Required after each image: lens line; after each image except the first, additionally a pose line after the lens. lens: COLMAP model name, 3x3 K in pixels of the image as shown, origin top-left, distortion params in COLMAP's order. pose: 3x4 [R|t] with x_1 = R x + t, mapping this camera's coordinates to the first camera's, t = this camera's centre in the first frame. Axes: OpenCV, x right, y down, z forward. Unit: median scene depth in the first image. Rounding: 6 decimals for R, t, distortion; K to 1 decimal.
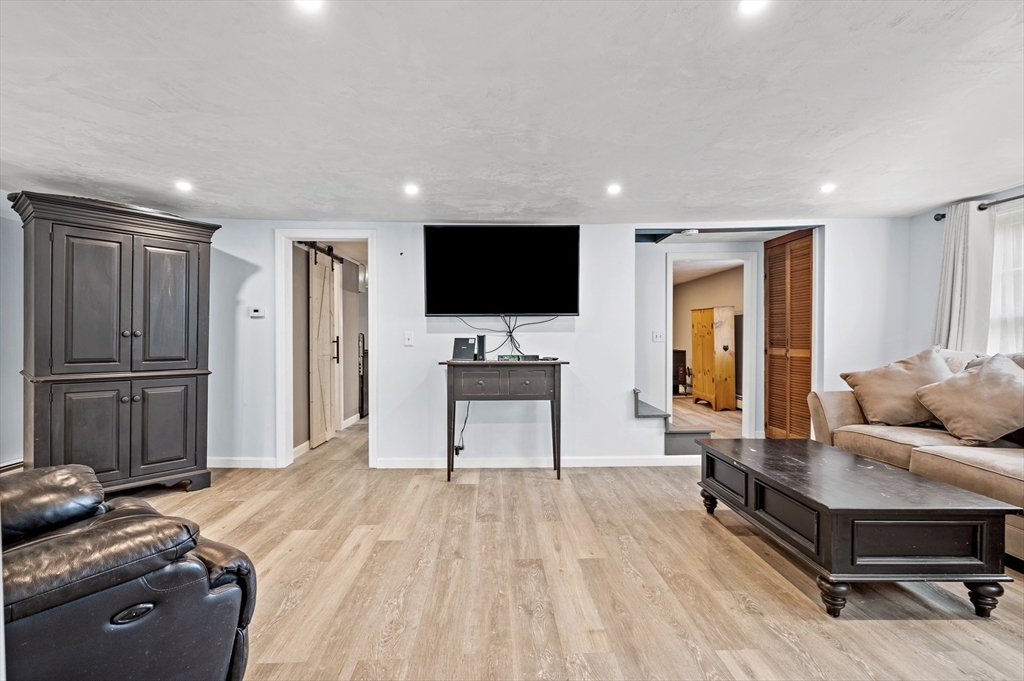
lens RADIAL K [[468.5, 0, 507.8], [0, 468.5, 334.9], [0, 0, 1]] dist [0.000029, 0.000092]
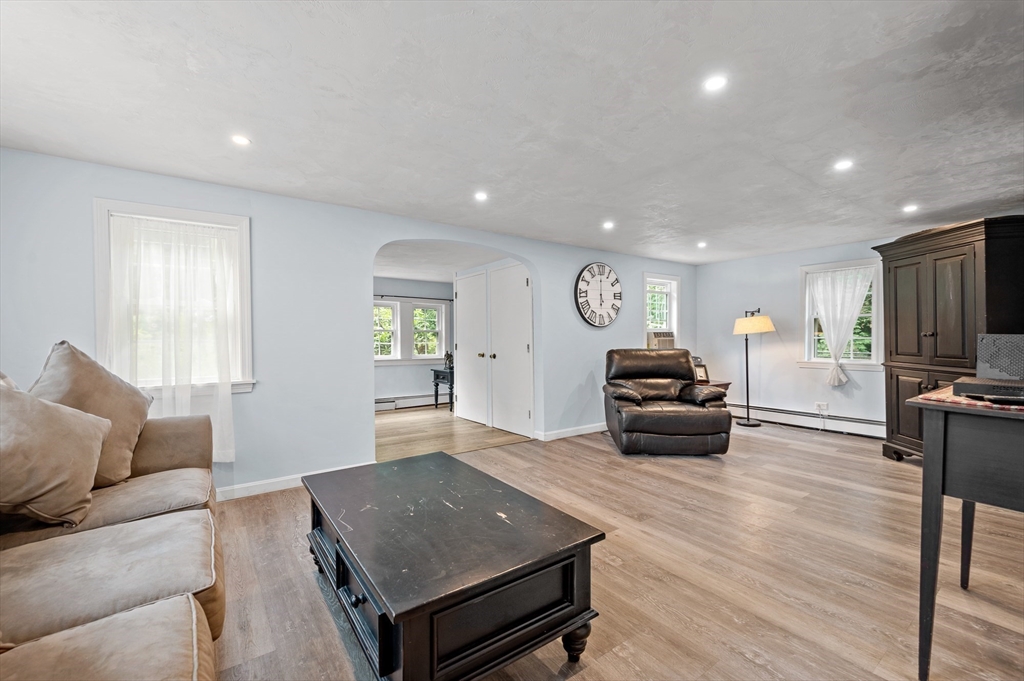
lens RADIAL K [[420.2, 0, 508.9], [0, 420.2, 338.1], [0, 0, 1]] dist [0.000421, -0.000016]
pose [[-0.824104, 0.003890, -0.566425, 0.696375], [0.005674, 0.999983, -0.001387, 0.001134], [0.566410, -0.004357, -0.824112, 1.229141]]
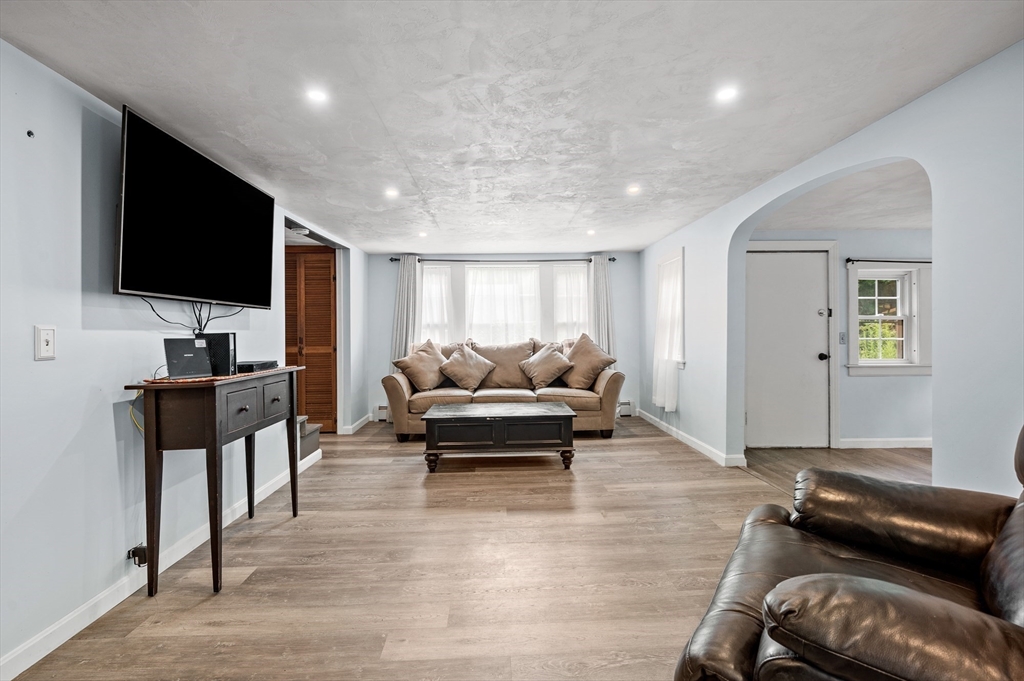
lens RADIAL K [[474.0, 0, 511.2], [0, 474.0, 330.7], [0, 0, 1]] dist [0.001131, 0.000369]
pose [[-0.019934, 0.008570, 0.999765, -0.782423], [0.003992, 0.999956, -0.008492, 0.004641], [-0.999793, 0.003822, -0.019967, 0.726627]]
